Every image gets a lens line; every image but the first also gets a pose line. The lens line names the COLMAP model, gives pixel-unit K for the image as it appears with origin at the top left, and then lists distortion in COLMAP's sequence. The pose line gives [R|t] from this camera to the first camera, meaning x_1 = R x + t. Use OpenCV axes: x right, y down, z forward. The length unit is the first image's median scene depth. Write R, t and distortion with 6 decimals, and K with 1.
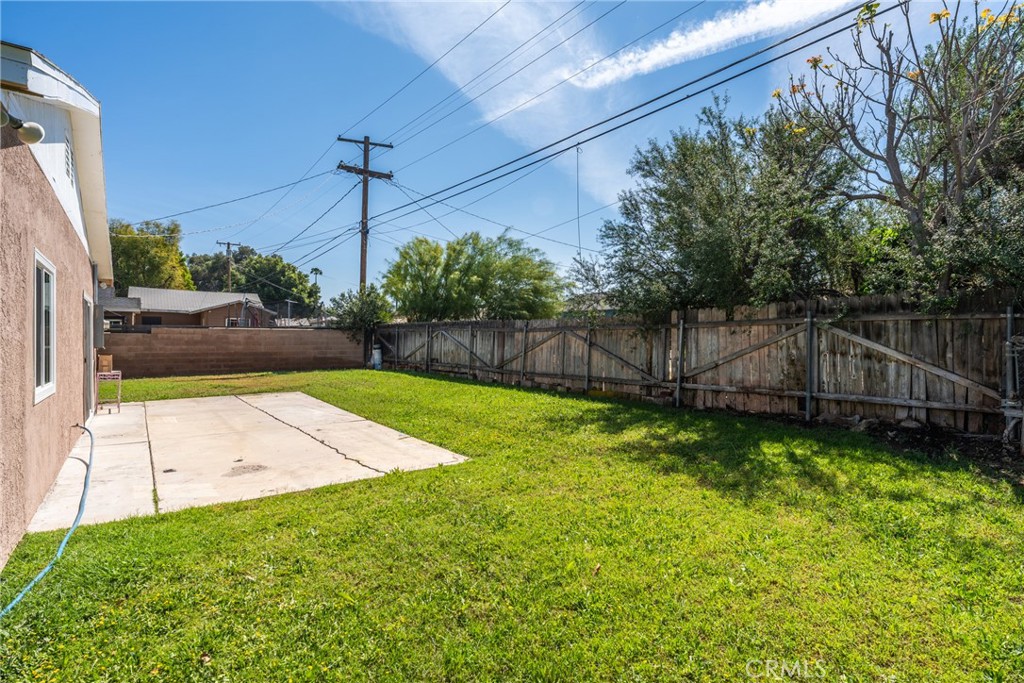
lens RADIAL K [[487.7, 0, 509.3], [0, 487.7, 338.3], [0, 0, 1]] dist [-0.000596, 0.000018]
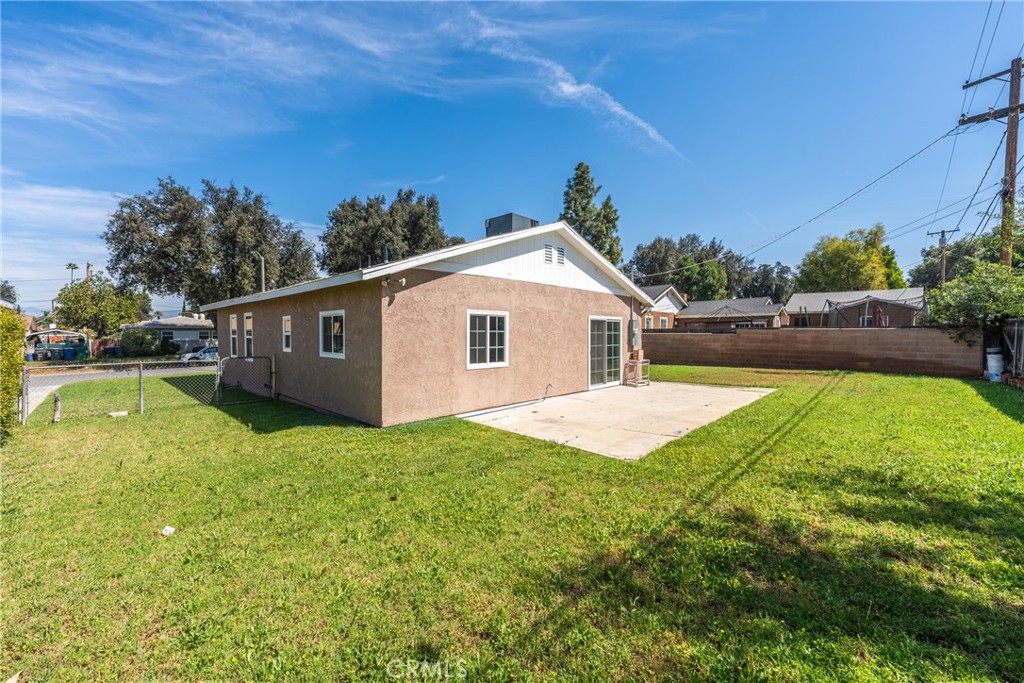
lens RADIAL K [[411.9, 0, 506.5], [0, 411.9, 340.7], [0, 0, 1]] dist [-0.000454, 0.000814]
pose [[0.133954, 0.018247, -0.990820, 0.272188], [0.002110, 0.999823, 0.018698, -0.011974], [0.990985, -0.004595, 0.133892, 0.206100]]
